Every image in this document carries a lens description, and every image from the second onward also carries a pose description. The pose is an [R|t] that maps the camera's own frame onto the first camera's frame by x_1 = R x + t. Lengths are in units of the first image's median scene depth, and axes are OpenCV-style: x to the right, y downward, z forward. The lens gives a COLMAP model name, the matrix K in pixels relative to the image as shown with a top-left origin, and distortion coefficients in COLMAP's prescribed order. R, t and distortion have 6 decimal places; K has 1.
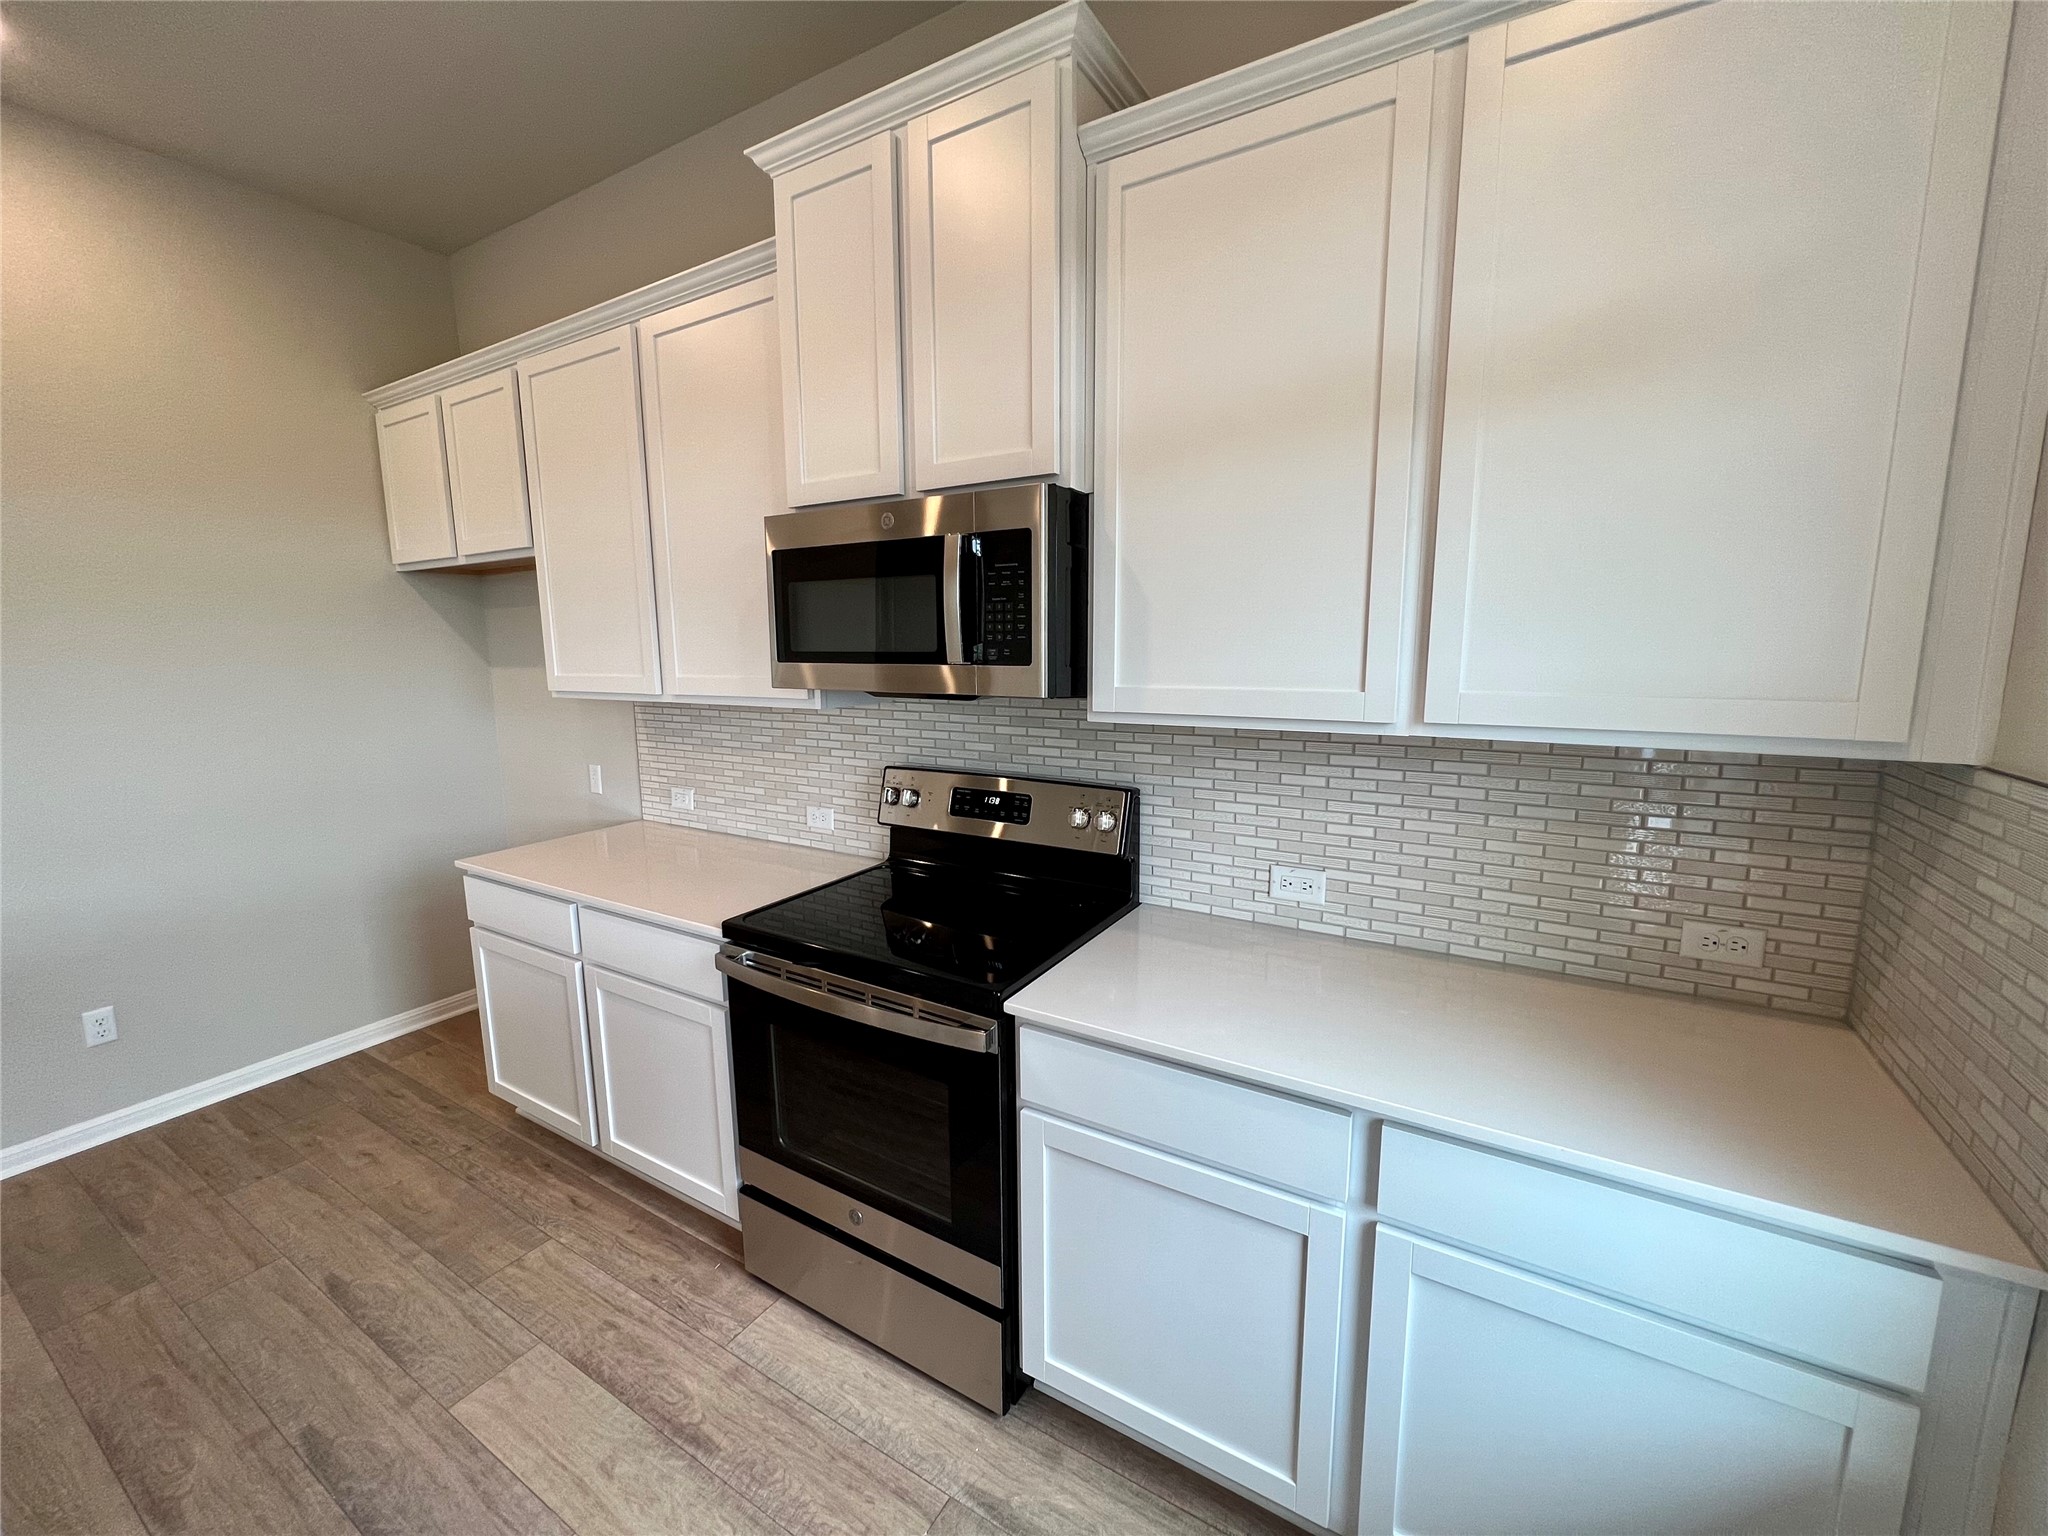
lens RADIAL K [[819.5, 0, 1022.4], [0, 819.5, 764.7], [0, 0, 1]] dist [-0.004017, 0.000007]
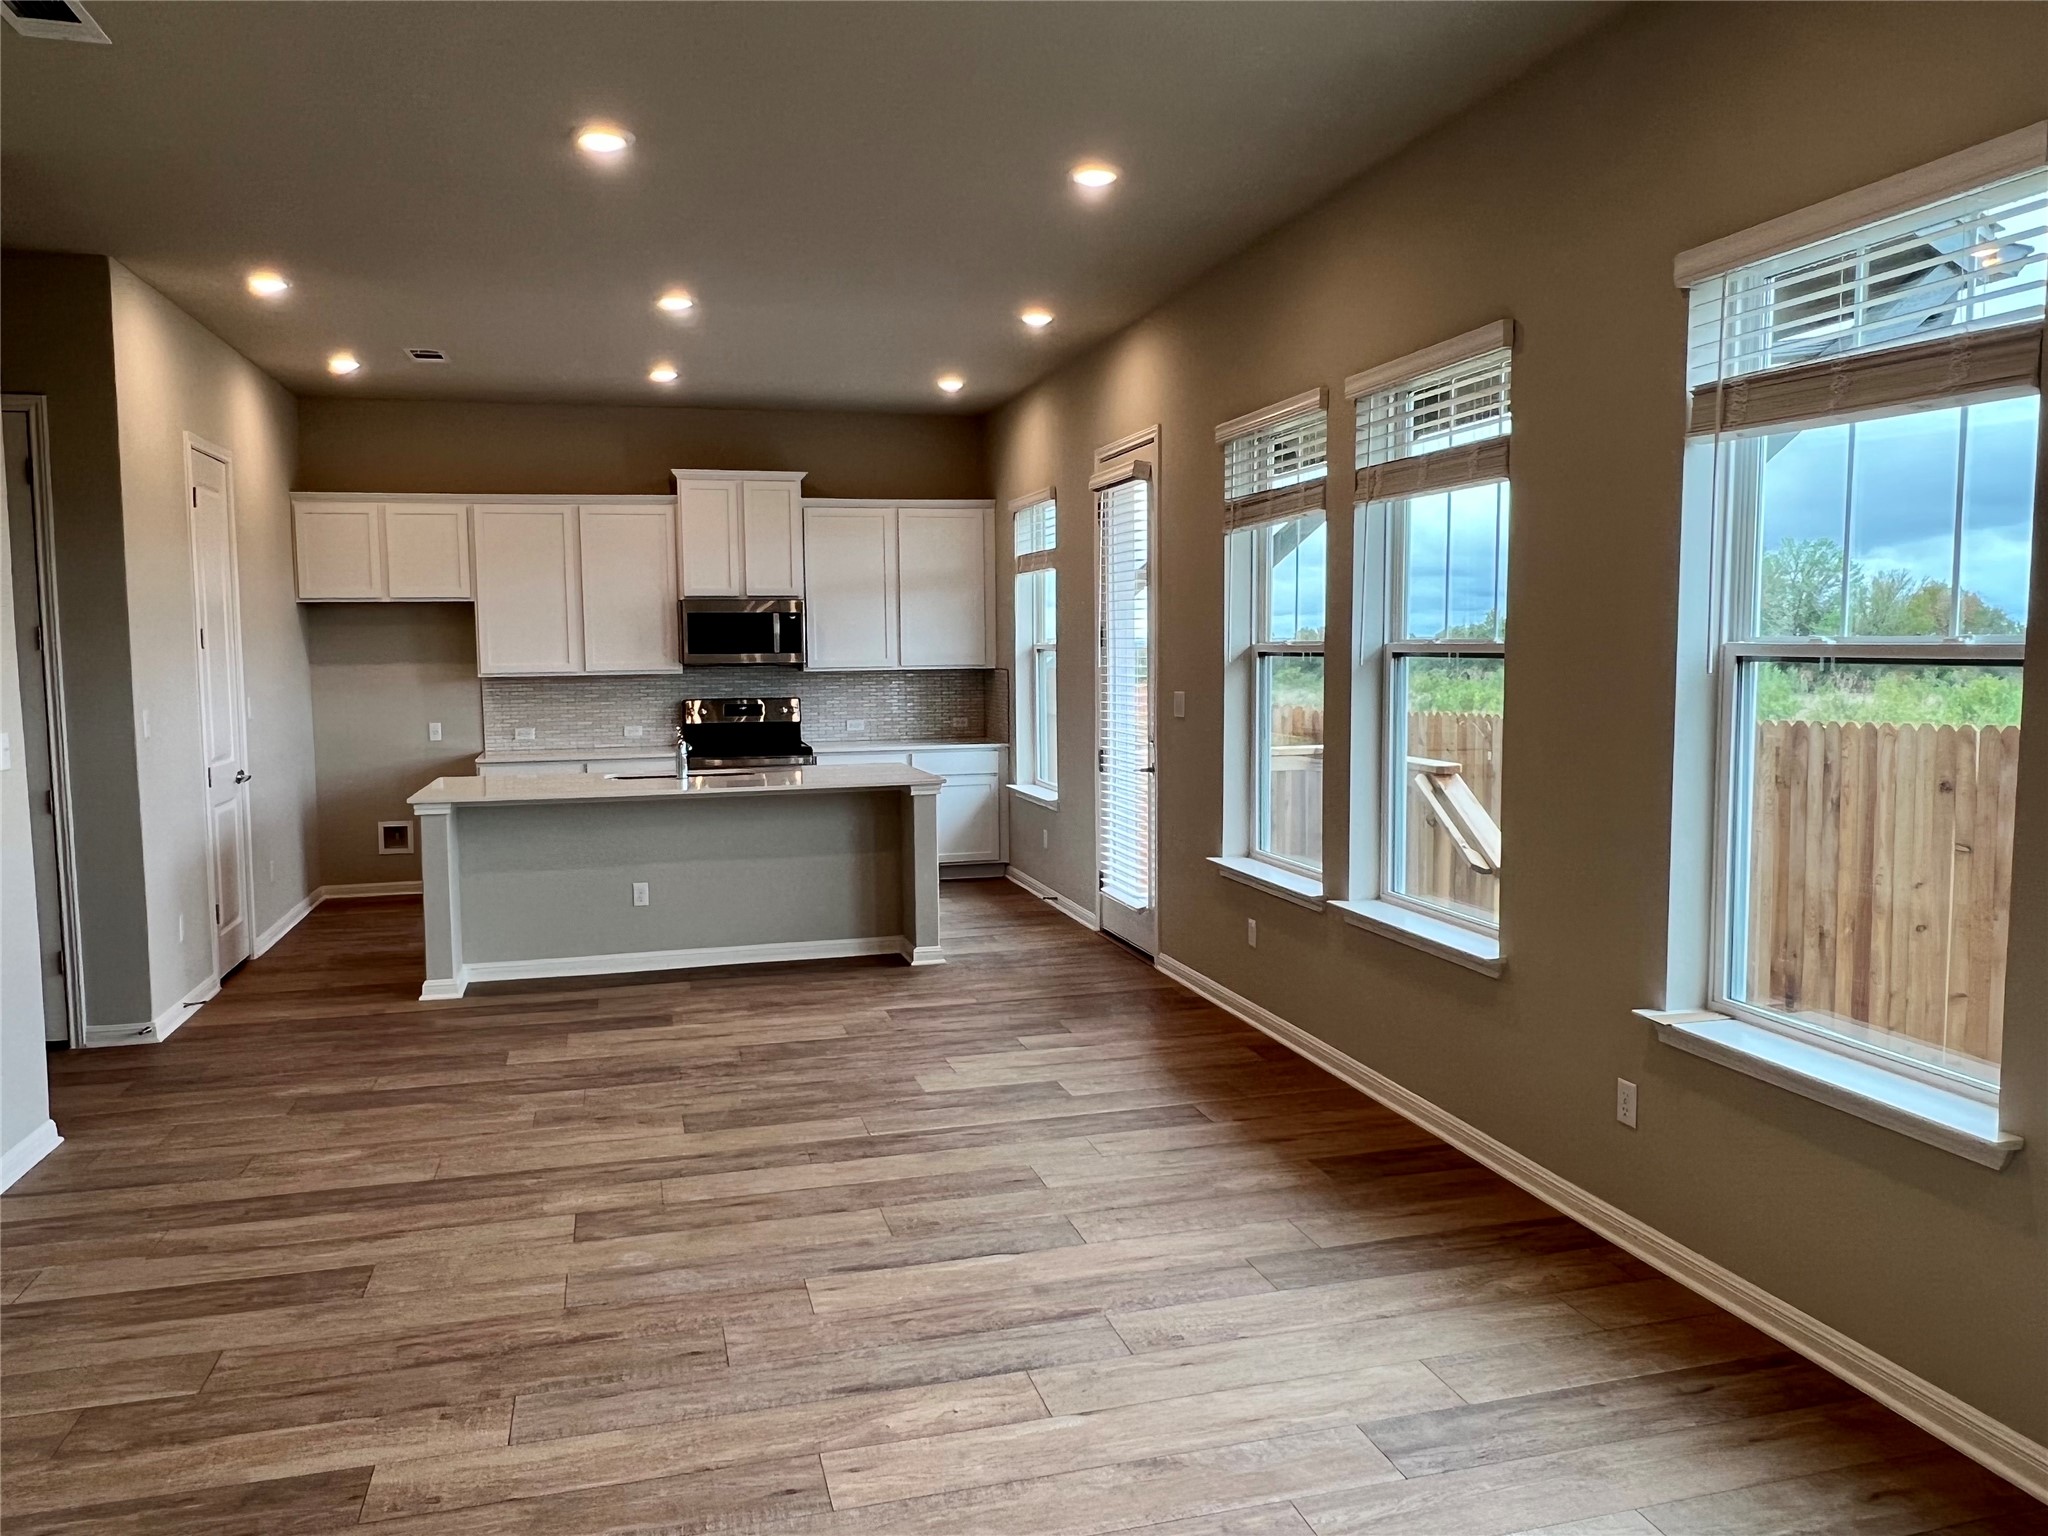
lens RADIAL K [[1427.1, 0, 1000.1], [0, 1427.1, 767.4], [0, 0, 1]] dist [0.005404, 0.000113]
pose [[0.695061, -0.064448, 0.716057, -3.067606], [0.109716, 0.993817, -0.017052, 0.447090], [-0.710530, 0.090416, 0.697834, -3.041253]]
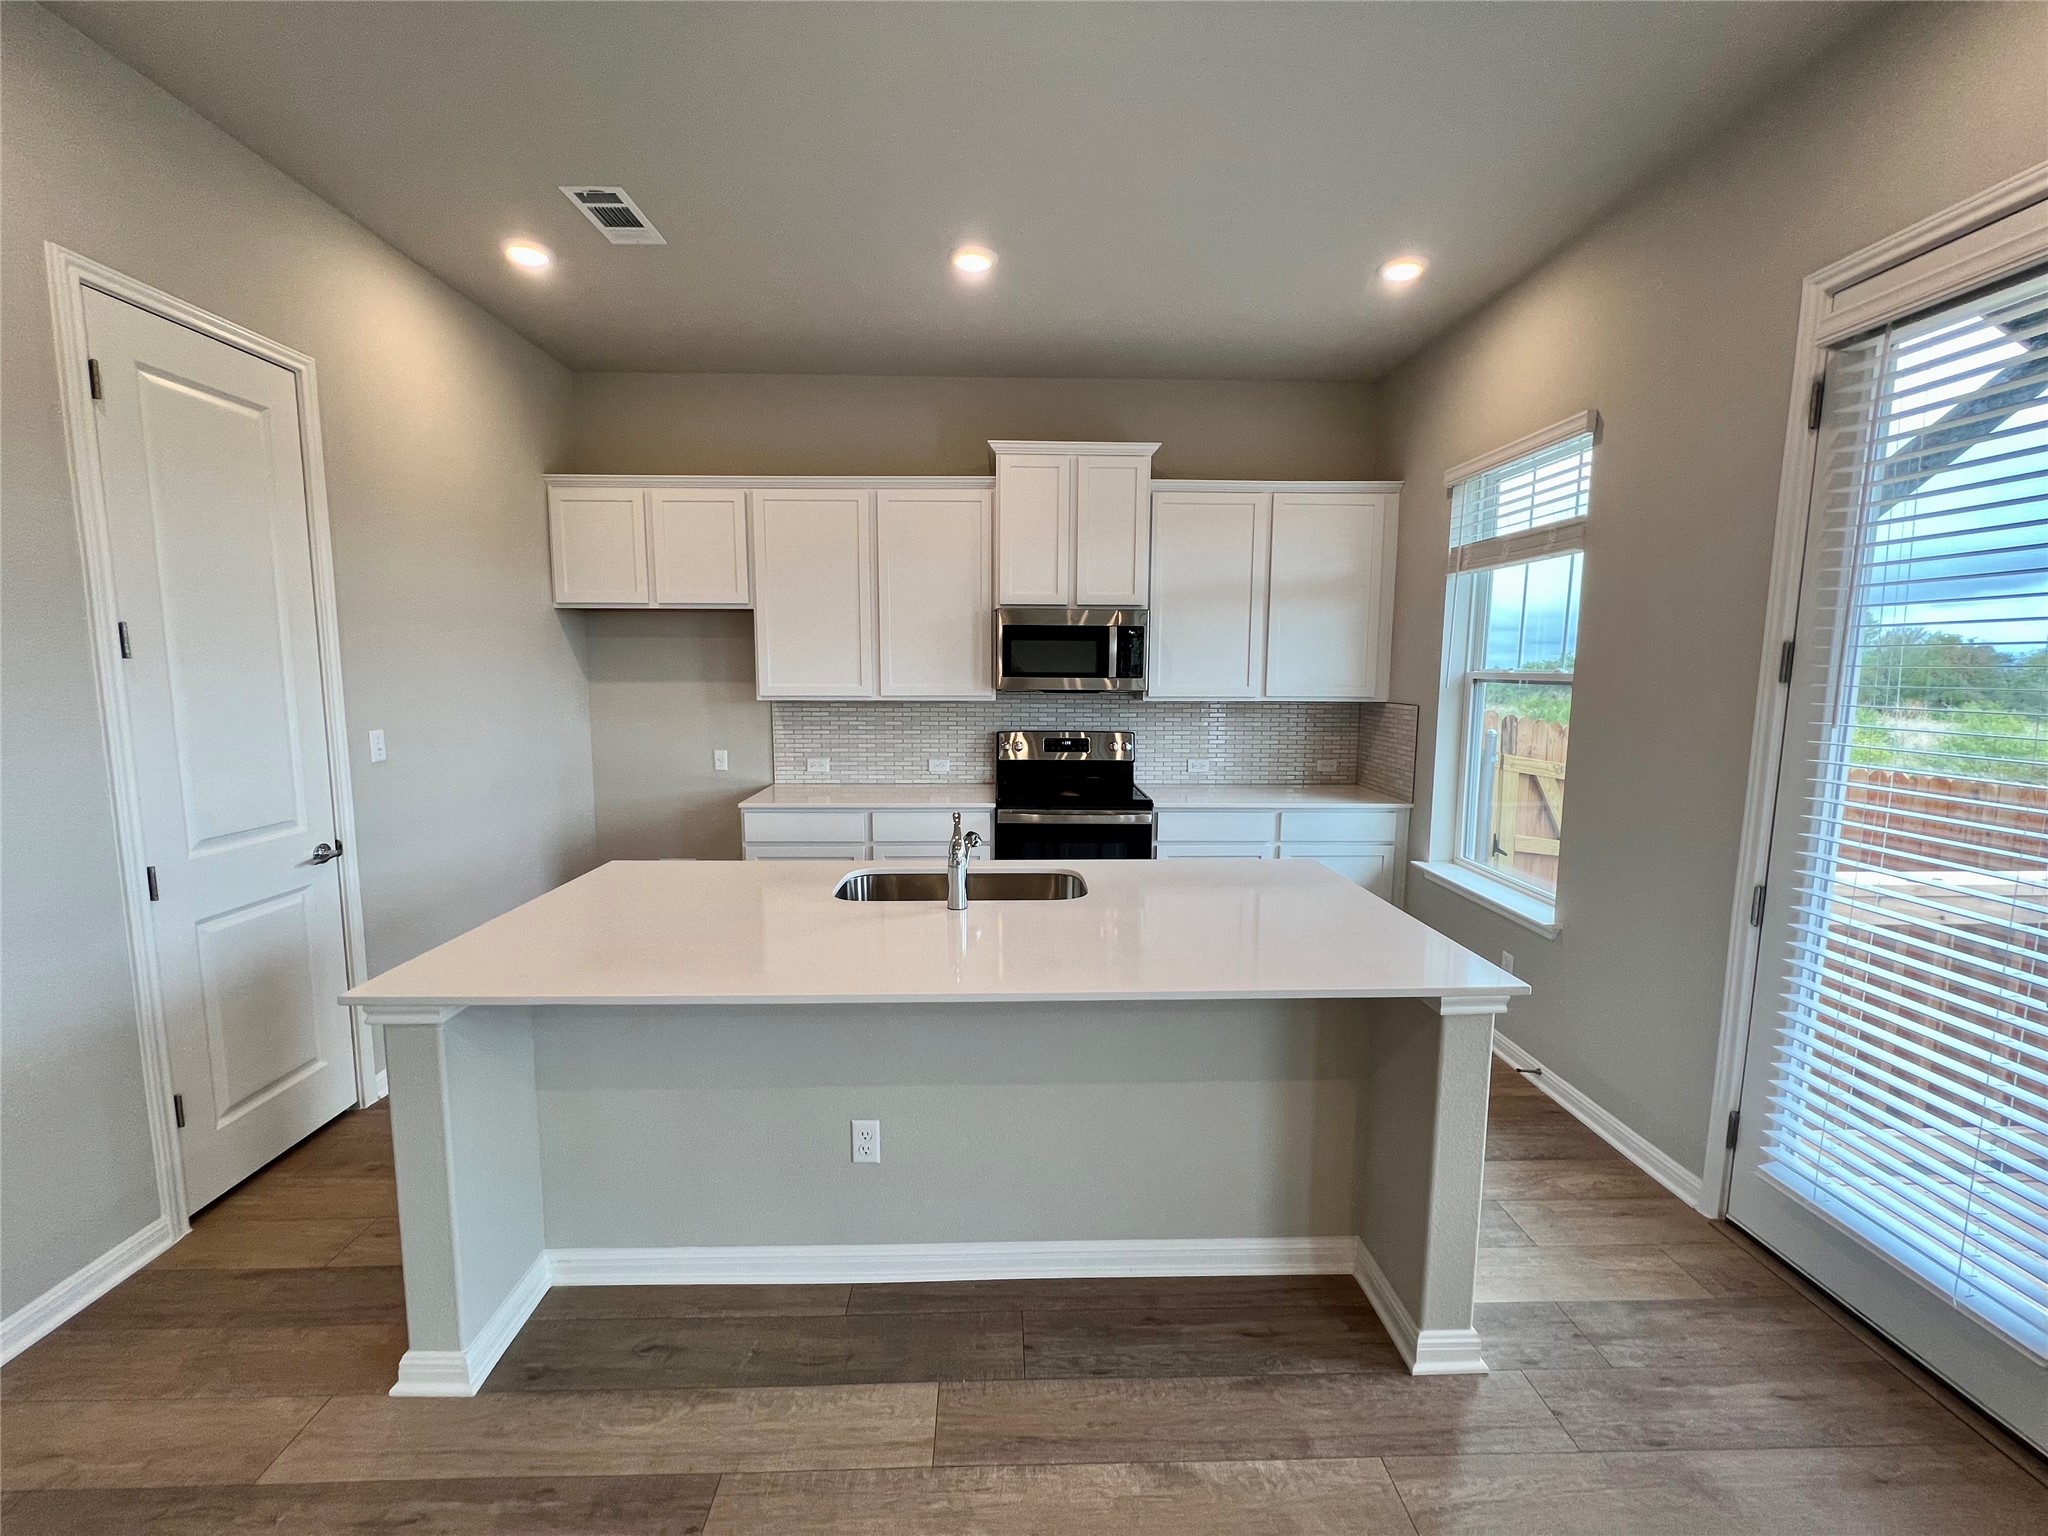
lens RADIAL K [[819.5, 0, 1022.4], [0, 819.5, 764.7], [0, 0, 1]] dist [-0.004017, 0.000007]
pose [[0.839109, -0.053889, 0.541287, -1.477205], [0.067793, 0.997683, -0.005766, 0.119947], [-0.539722, 0.041534, 0.840818, -0.828006]]
